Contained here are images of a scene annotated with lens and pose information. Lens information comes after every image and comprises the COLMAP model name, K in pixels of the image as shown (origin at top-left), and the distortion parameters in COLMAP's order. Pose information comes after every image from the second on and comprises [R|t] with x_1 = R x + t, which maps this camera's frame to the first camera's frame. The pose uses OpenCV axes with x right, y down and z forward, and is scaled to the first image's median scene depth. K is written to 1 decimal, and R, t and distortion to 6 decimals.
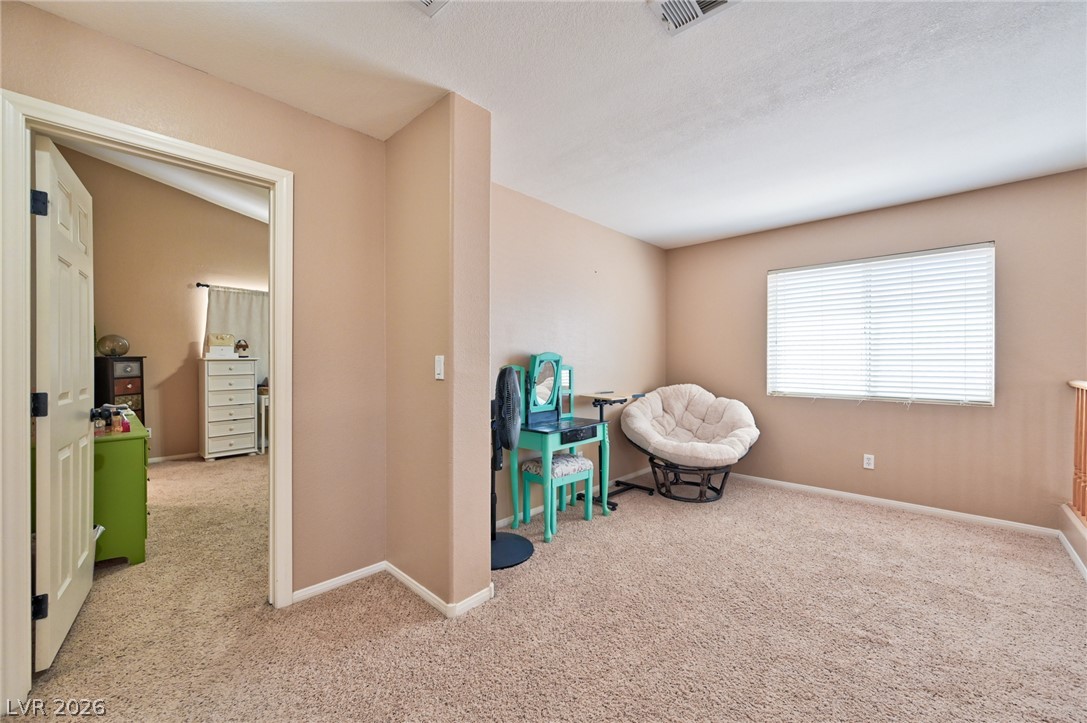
lens RADIAL K [[424.5, 0, 545.3], [0, 424.5, 361.2], [0, 0, 1]] dist [0.000242, 0.000016]
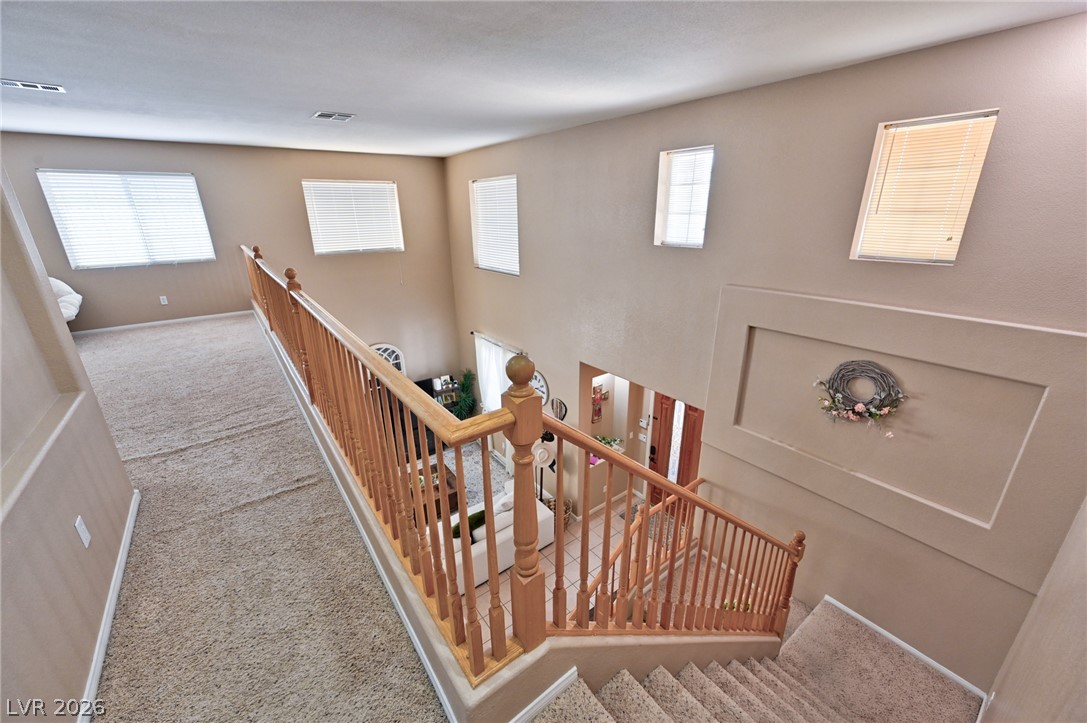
lens RADIAL K [[424.5, 0, 544.2], [0, 424.5, 360.8], [0, 0, 1]] dist [0.000242, 0.000016]
pose [[0.158144, -0.333567, 0.929367, -0.686590], [0.011931, 0.941788, 0.335995, -0.095189], [-0.987344, -0.042047, 0.152918, -0.810851]]
